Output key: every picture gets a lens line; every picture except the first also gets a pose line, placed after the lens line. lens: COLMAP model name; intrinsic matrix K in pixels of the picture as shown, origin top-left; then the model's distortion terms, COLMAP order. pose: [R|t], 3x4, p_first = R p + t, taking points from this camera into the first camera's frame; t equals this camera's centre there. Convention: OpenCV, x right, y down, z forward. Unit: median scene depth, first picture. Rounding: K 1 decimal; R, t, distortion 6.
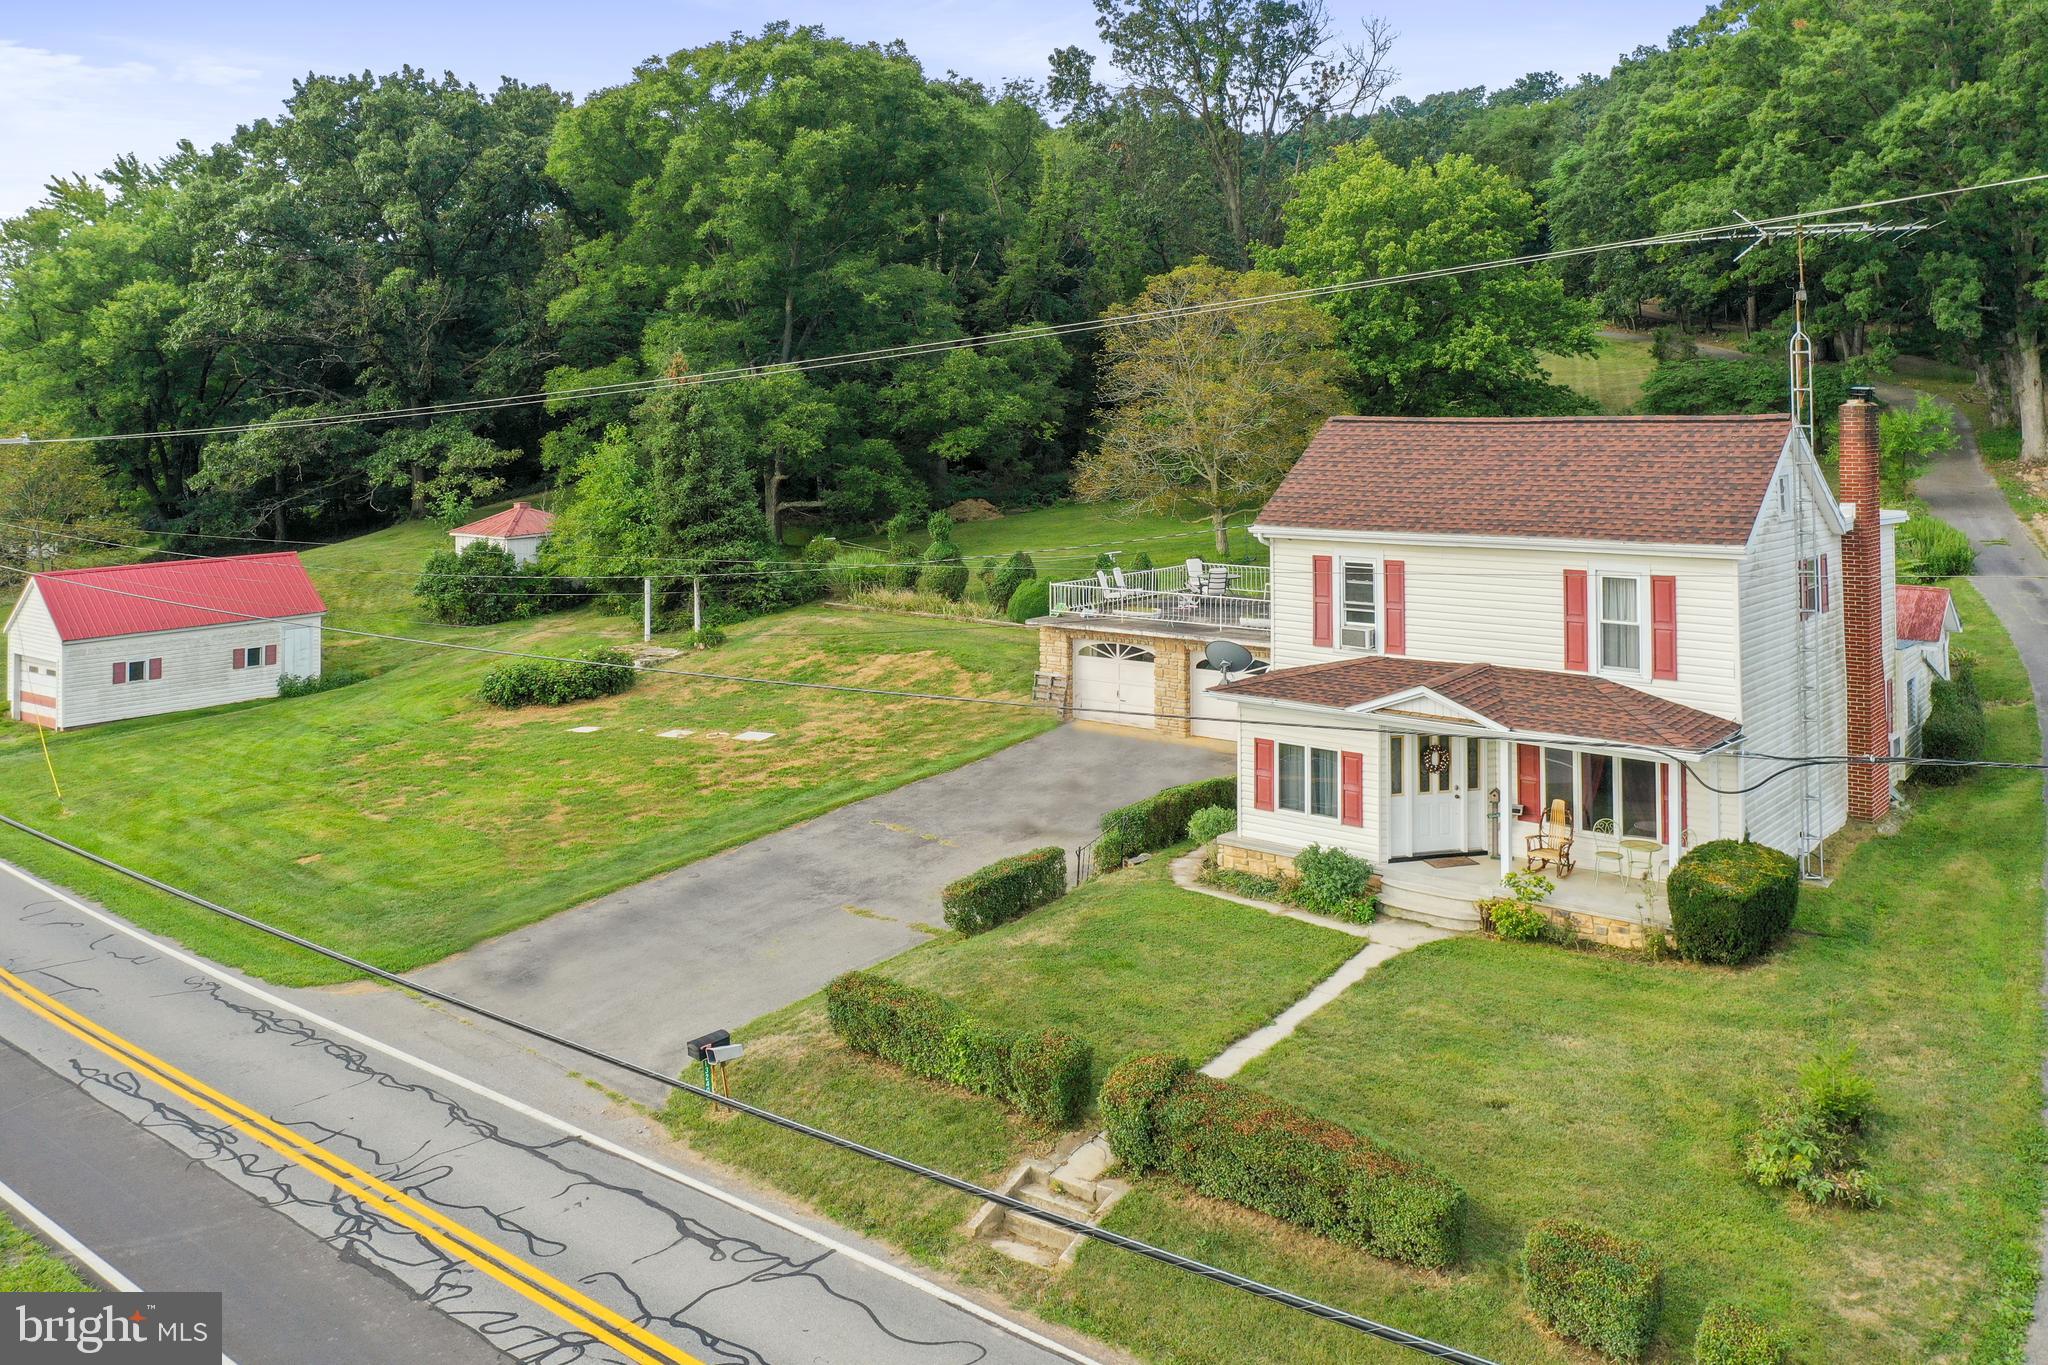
lens RADIAL K [[1698.1, 0, 1011.9], [0, 1698.1, 353.3], [0, 0, 1]] dist [-0.007874, -0.000668]
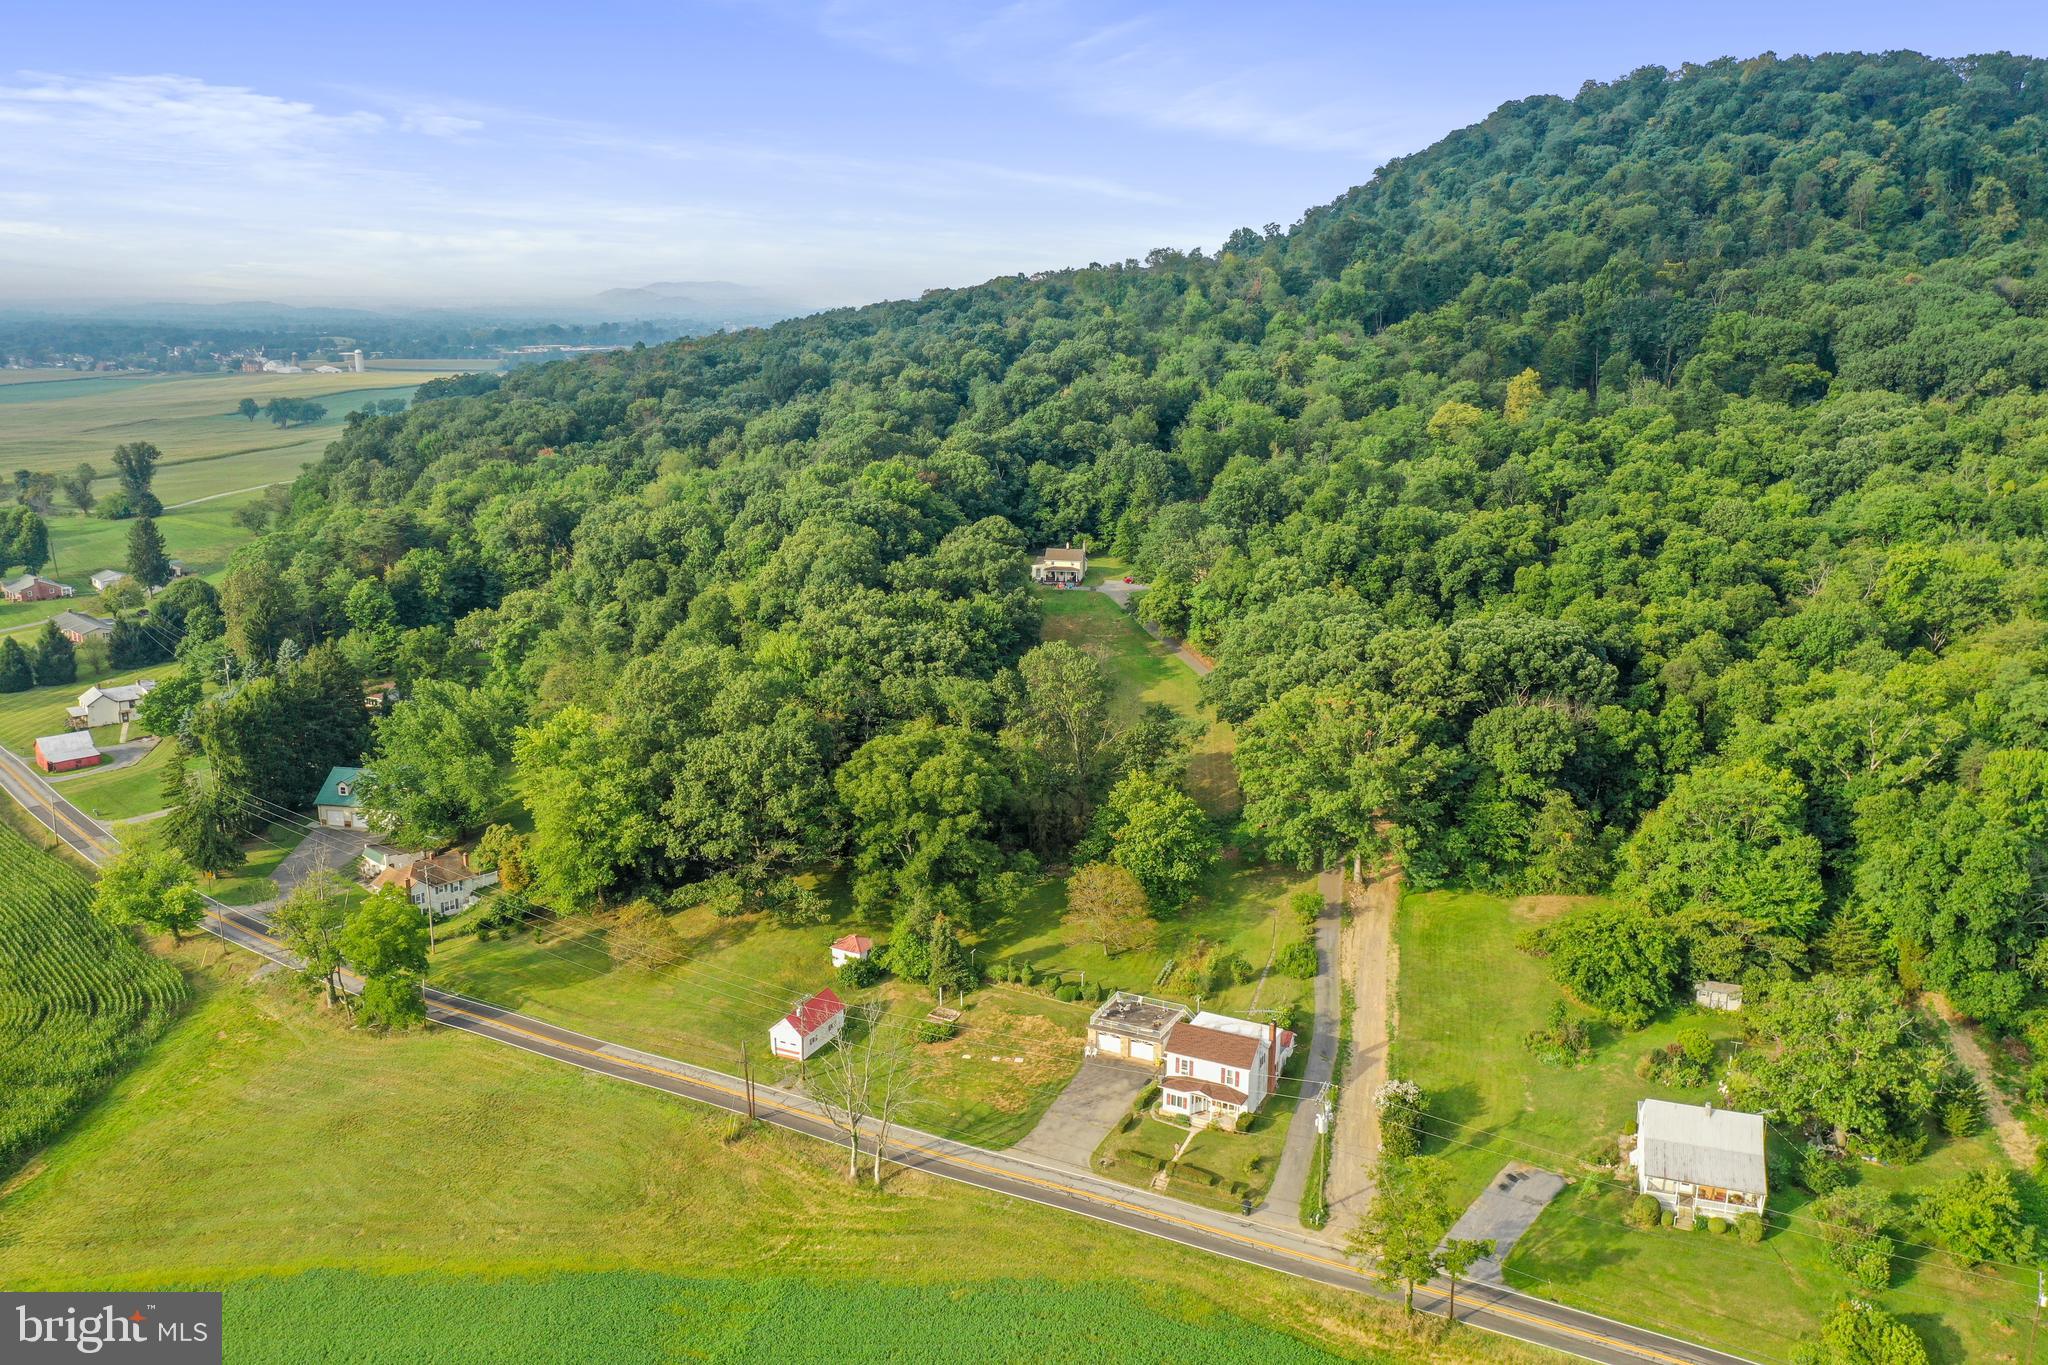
lens RADIAL K [[1617.6, 0, 1004.2], [0, 1617.6, 658.7], [0, 0, 1]] dist [-0.005520, -0.000434]
pose [[0.975433, -0.038428, 0.216917, -1.541486], [-0.015922, 0.969795, 0.243401, -2.550225], [-0.219718, -0.240875, 0.945359, -3.719960]]
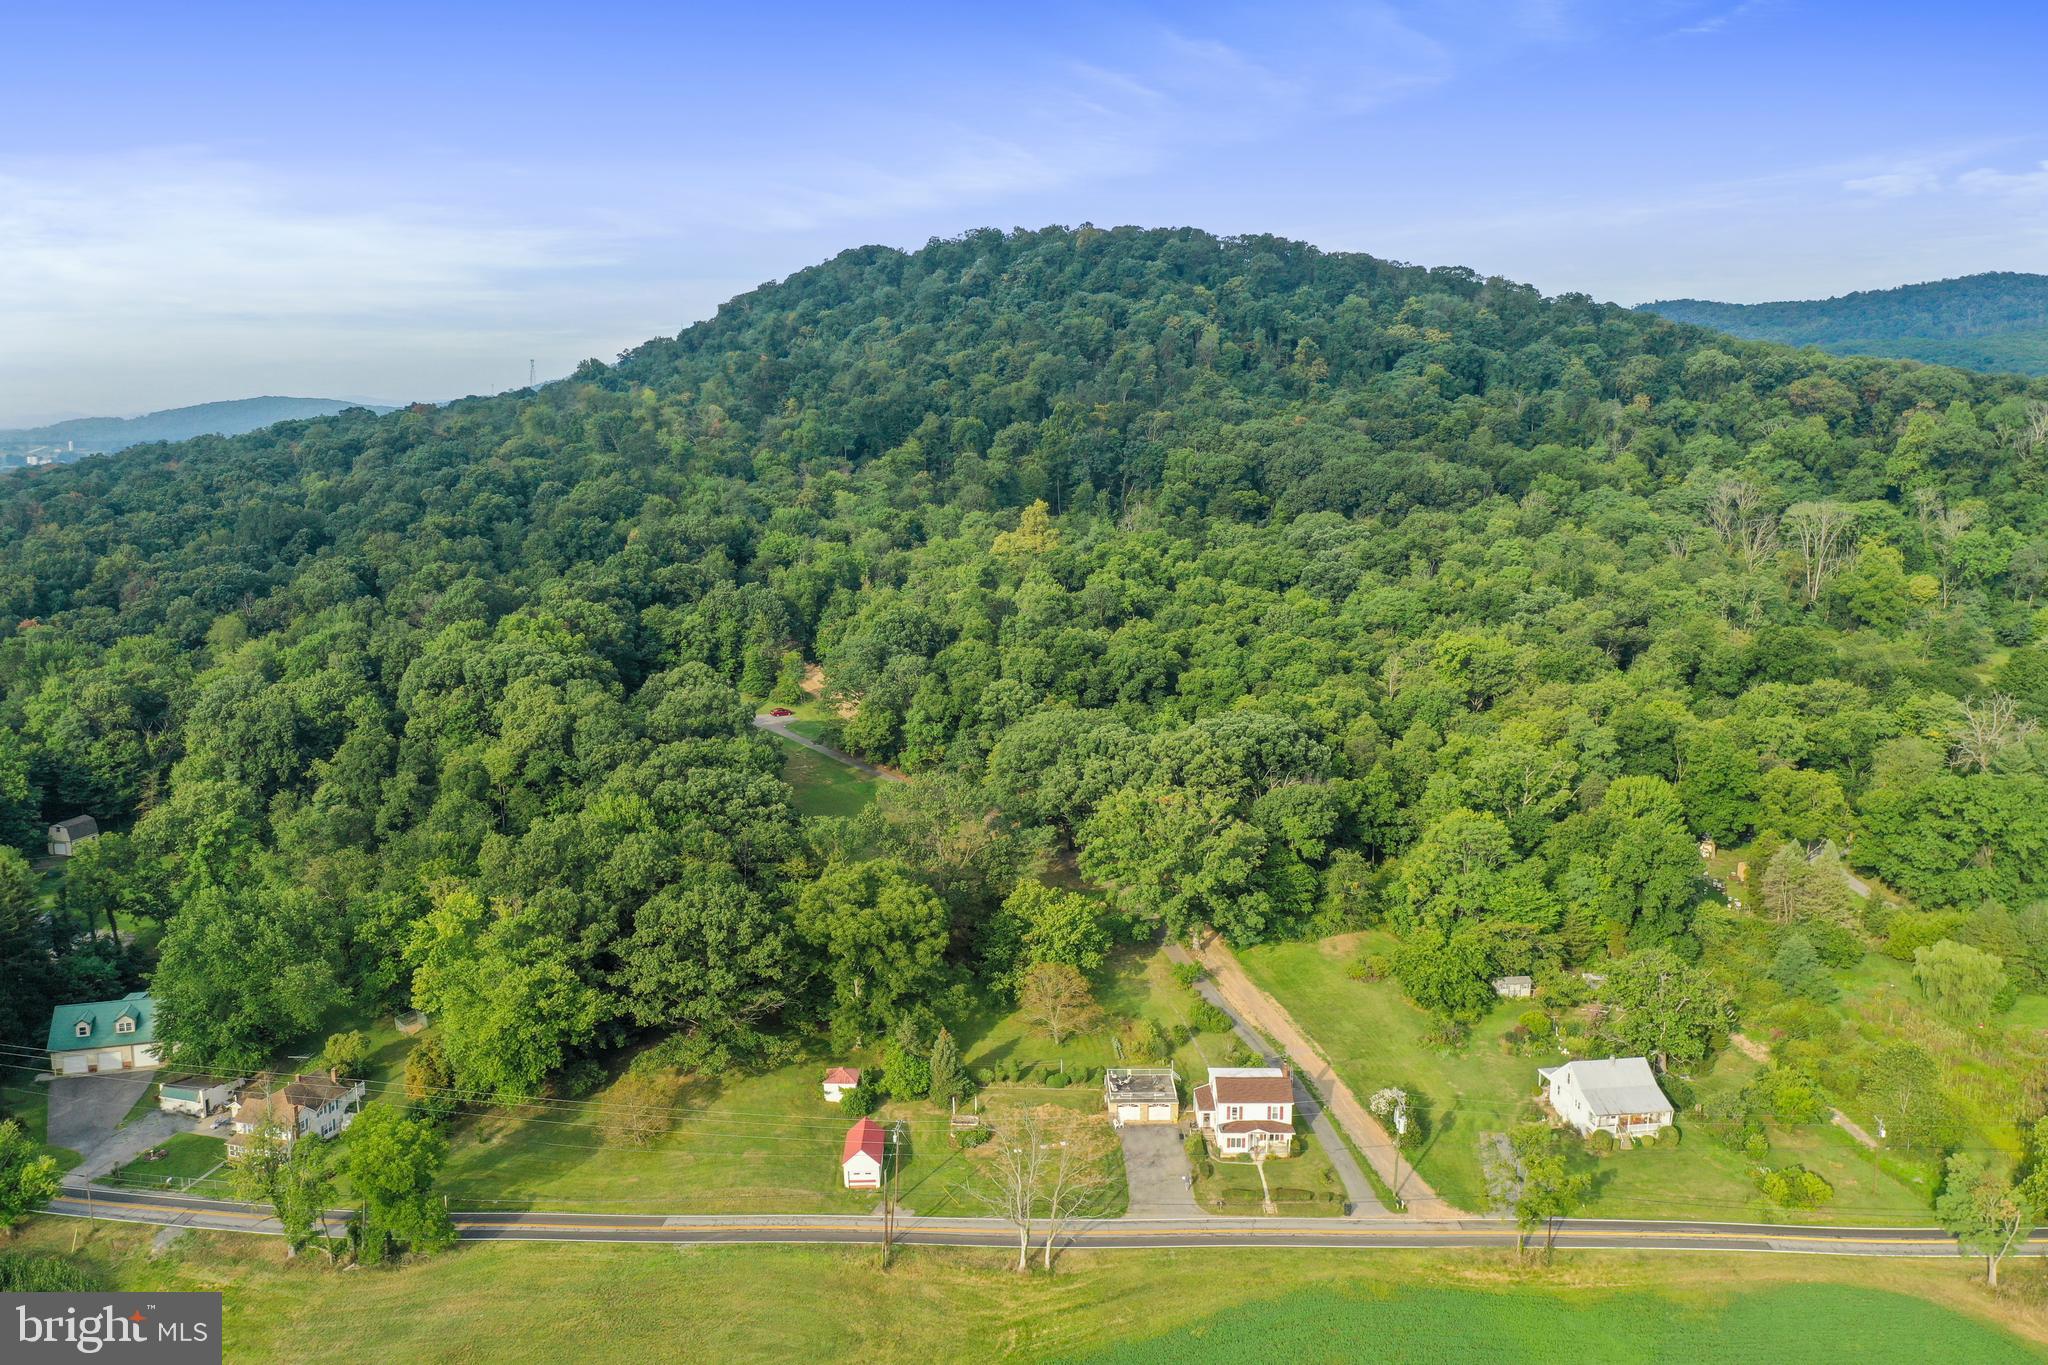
lens RADIAL K [[1619.8, 0, 1008.8], [0, 1619.8, 678.5], [0, 0, 1]] dist [-0.005886, 0.002095]
pose [[0.767894, -0.095693, 0.633389, -4.510549], [-0.022930, 0.984039, 0.176468, -2.735218], [-0.640166, -0.150032, 0.753444, -3.057638]]
